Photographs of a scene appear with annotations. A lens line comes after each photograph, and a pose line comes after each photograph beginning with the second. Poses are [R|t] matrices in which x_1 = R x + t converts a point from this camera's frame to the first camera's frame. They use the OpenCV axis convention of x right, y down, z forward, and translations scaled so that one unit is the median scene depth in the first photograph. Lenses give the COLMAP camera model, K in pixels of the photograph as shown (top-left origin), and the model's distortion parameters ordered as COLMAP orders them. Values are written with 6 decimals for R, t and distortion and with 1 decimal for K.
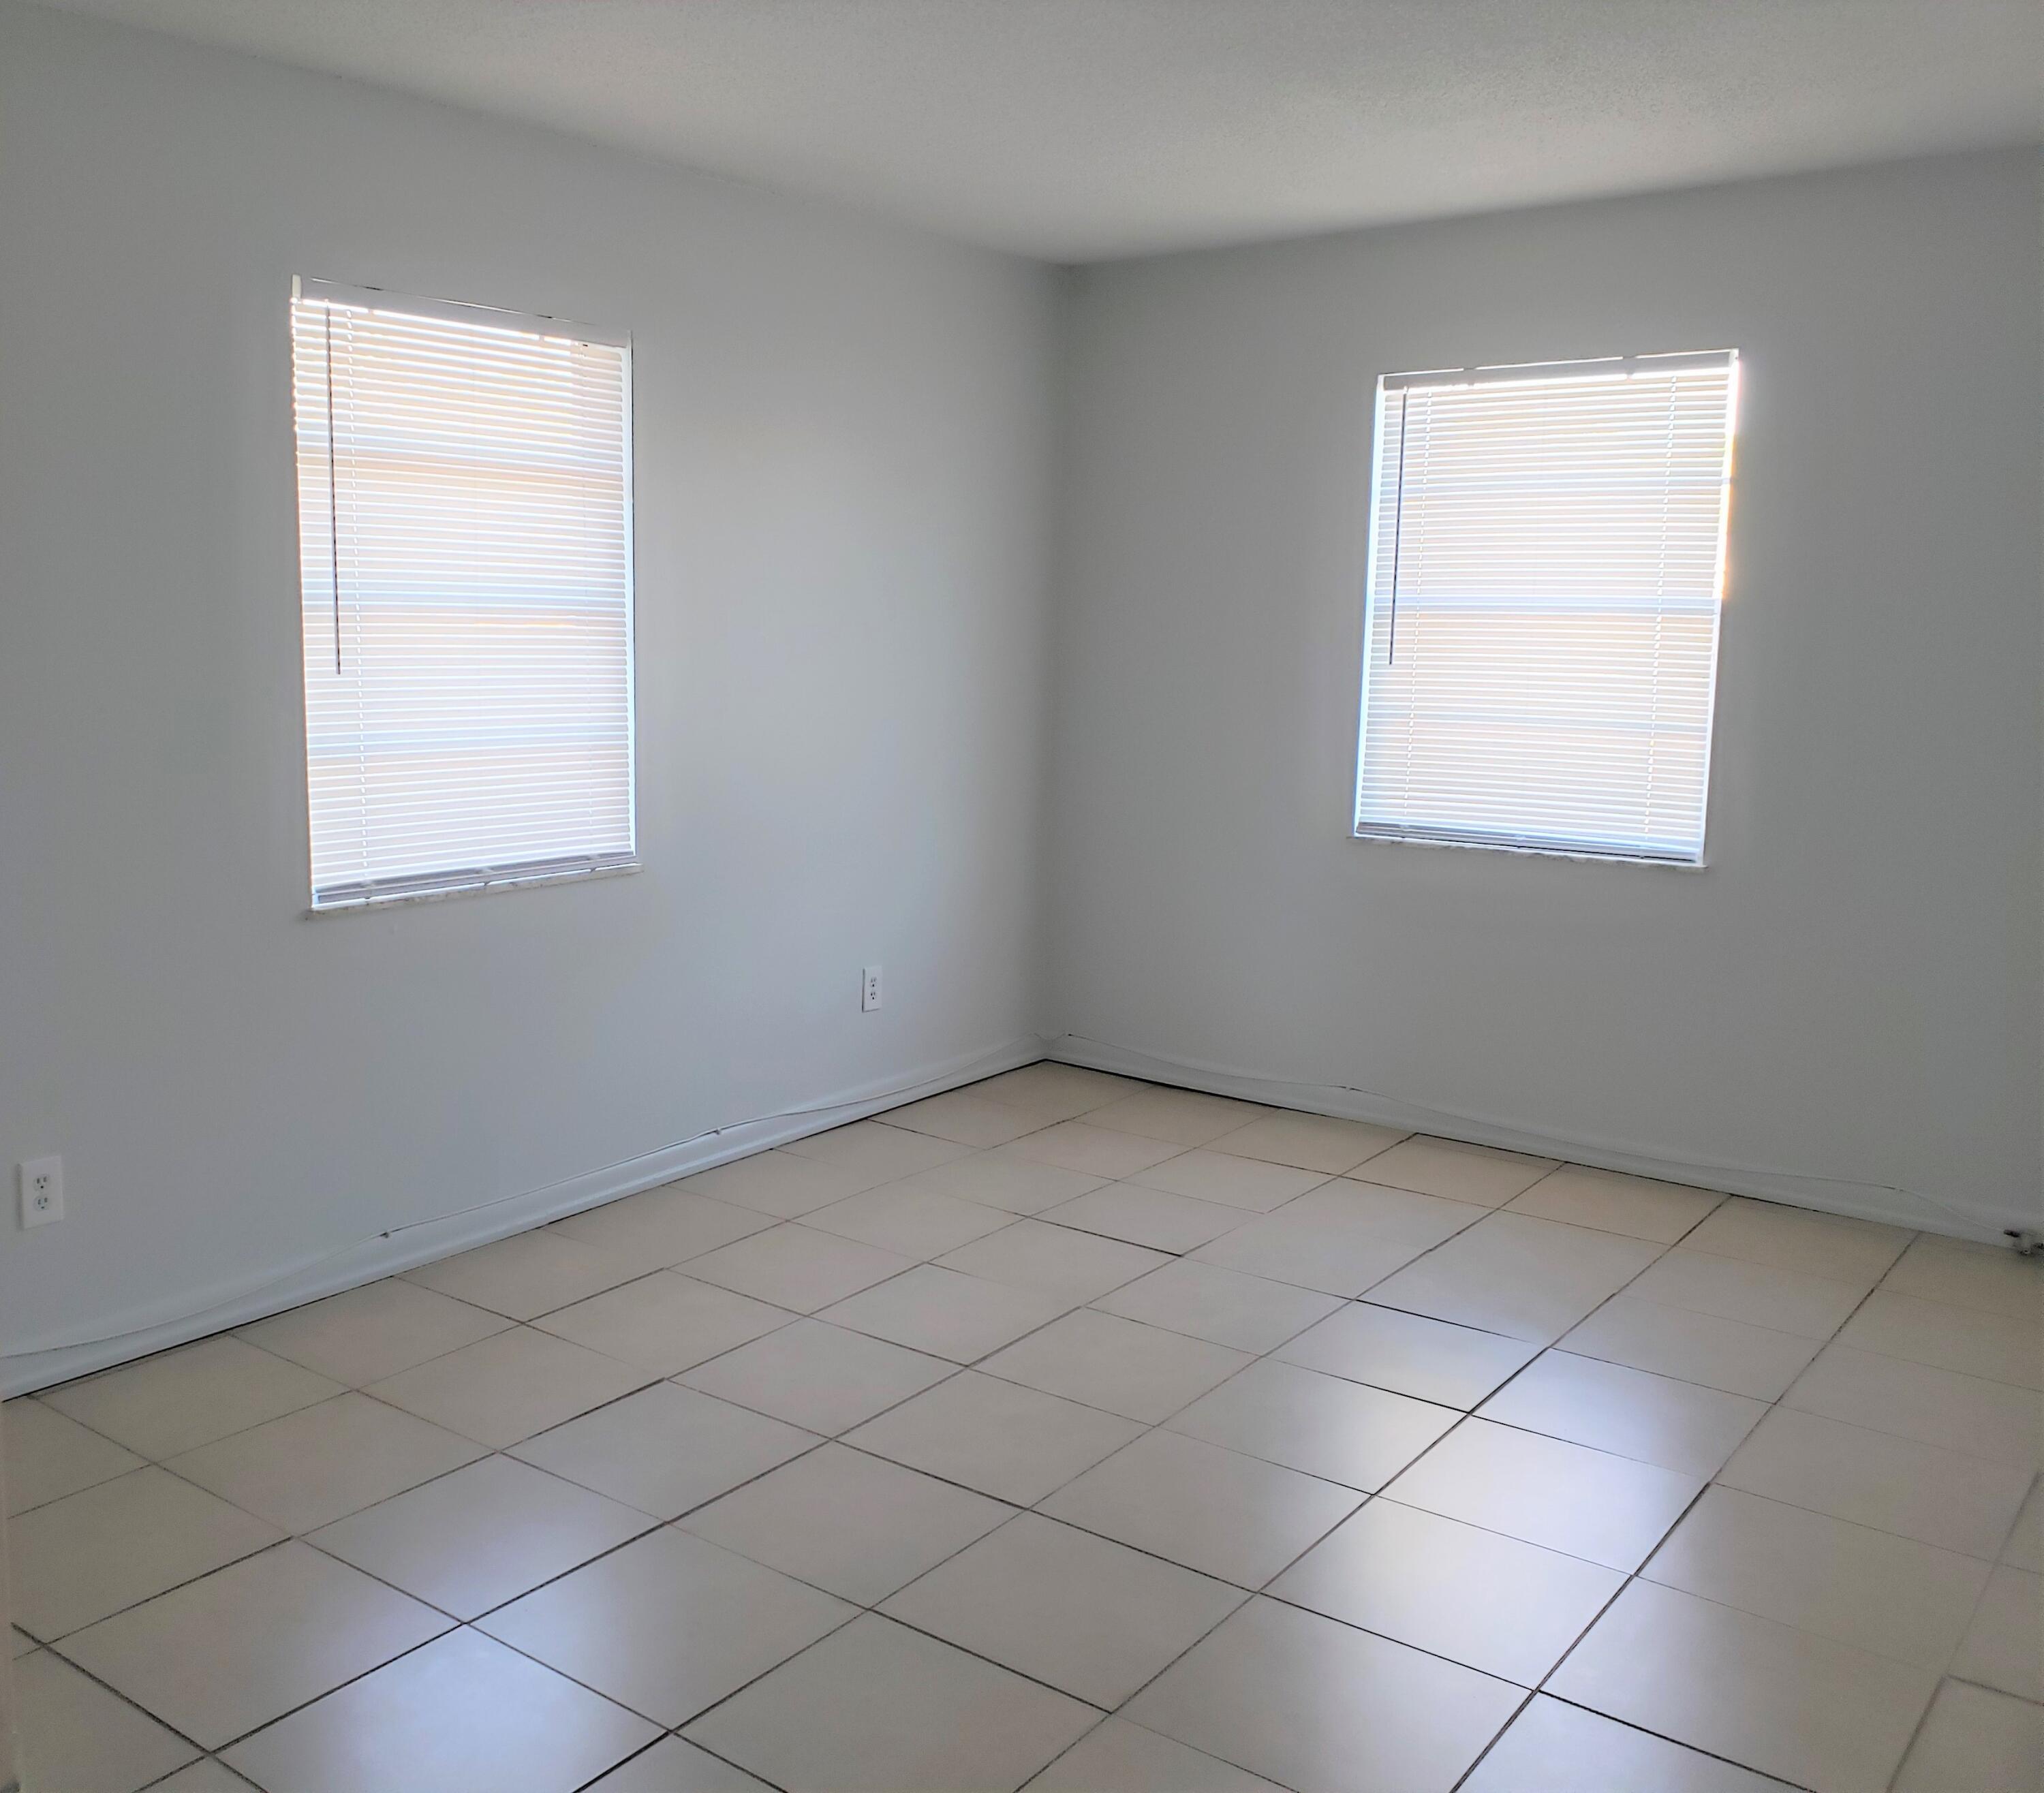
lens RADIAL K [[1876.7, 0, 1020.9], [0, 1876.7, 896.4], [0, 0, 1]] dist [-0.007164, 0.000000]
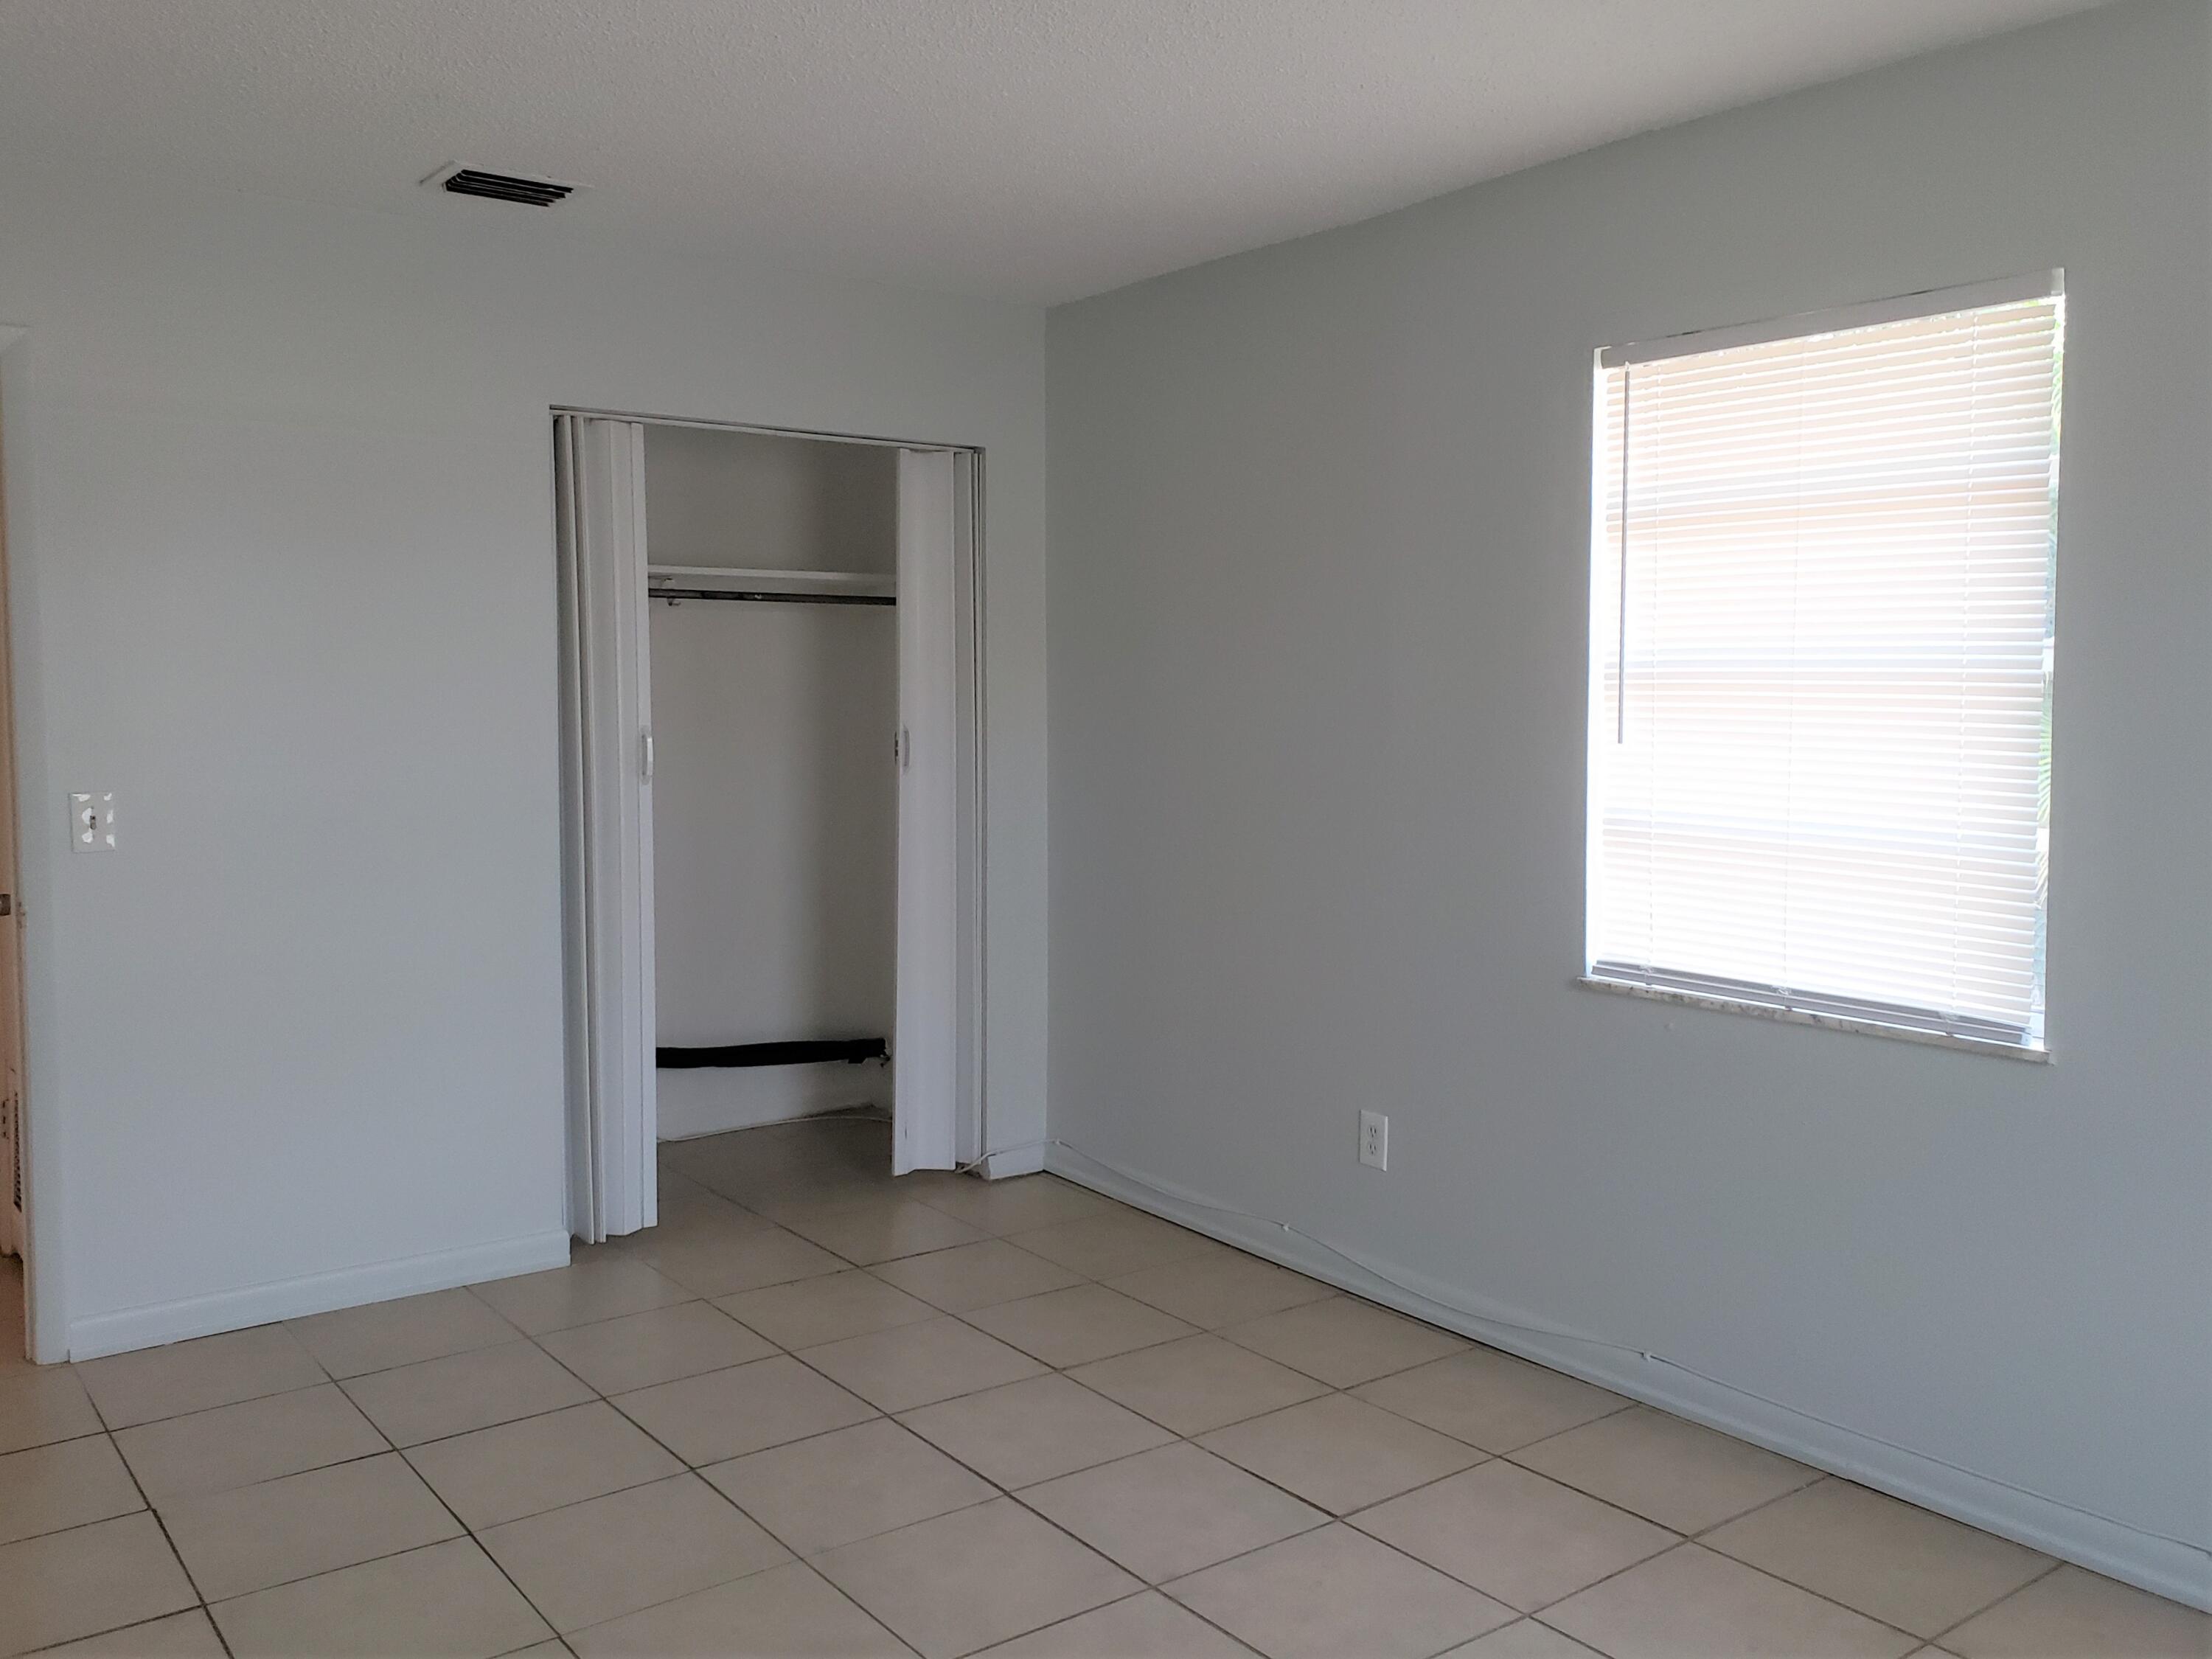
lens RADIAL K [[1852.7, 0, 1105.7], [0, 1852.7, 828.4], [0, 0, 1]] dist [0.006334, -0.001086]
pose [[-0.293725, 0.060895, -0.953948, 0.623074], [-0.153019, 0.982104, 0.109808, -0.139386], [0.943563, 0.178226, -0.279151, 1.016506]]
